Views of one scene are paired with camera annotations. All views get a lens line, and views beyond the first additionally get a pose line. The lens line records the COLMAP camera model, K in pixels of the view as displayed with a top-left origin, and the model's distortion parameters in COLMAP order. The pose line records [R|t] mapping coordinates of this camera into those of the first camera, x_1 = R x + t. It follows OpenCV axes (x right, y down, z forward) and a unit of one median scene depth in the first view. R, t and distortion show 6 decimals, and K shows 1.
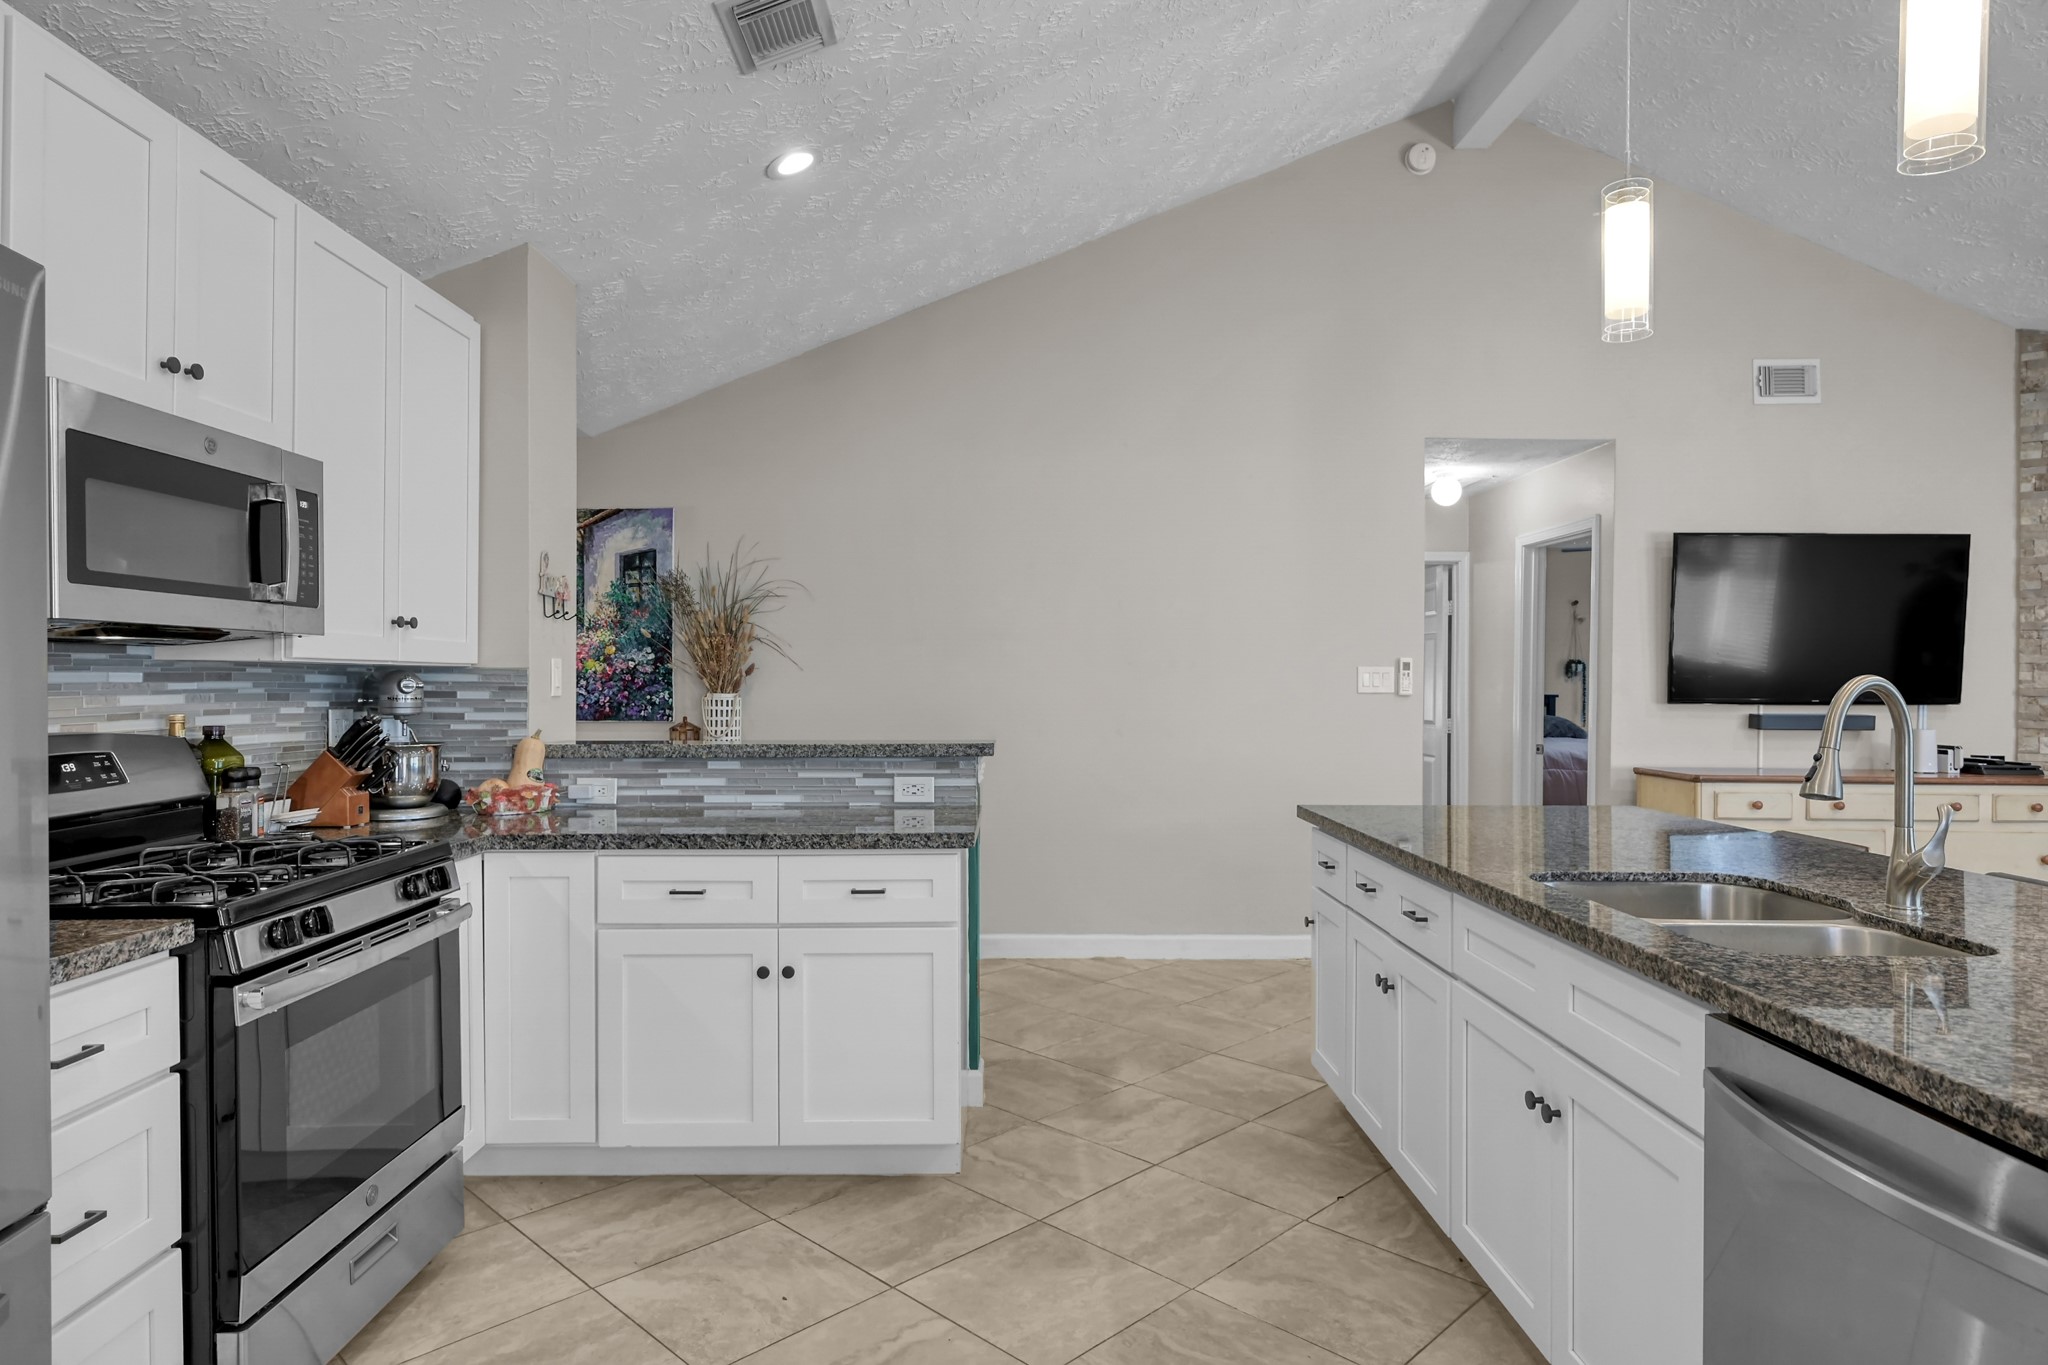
lens RADIAL K [[1187.5, 0, 1027.0], [0, 1187.5, 682.6], [0, 0, 1]] dist [-0.008675, -0.001577]
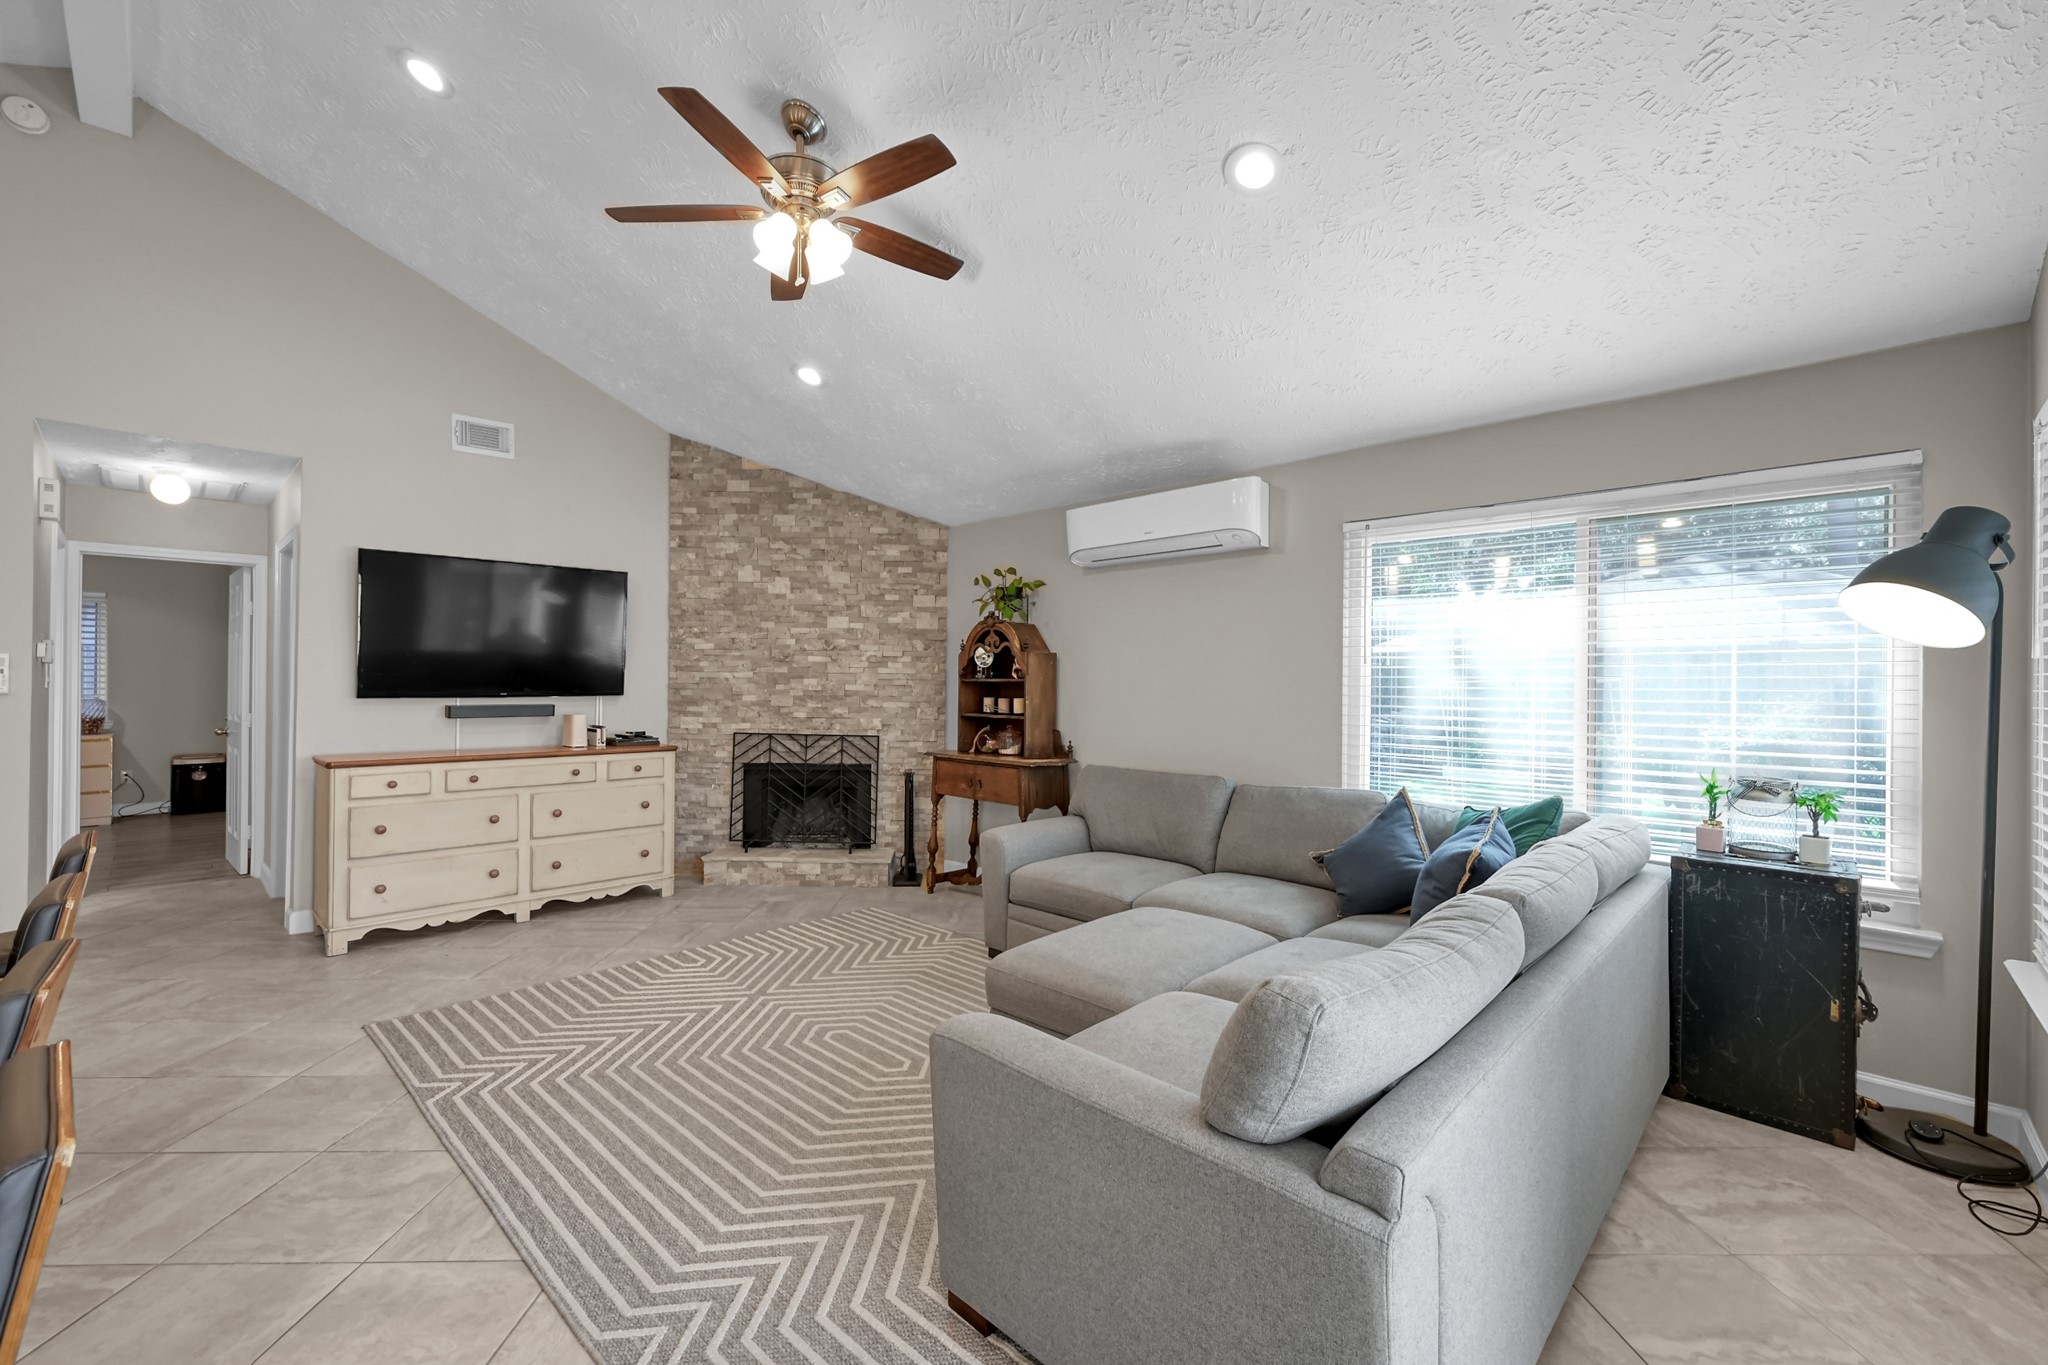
lens RADIAL K [[827.2, 0, 1020.7], [0, 827.2, 682.1], [0, 0, 1]] dist [0.000823, 0.000224]
pose [[0.697059, -0.003152, 0.717007, 0.415275], [0.004870, 0.999988, -0.000338, 0.005698], [-0.716997, 0.003728, 0.697066, -0.009862]]
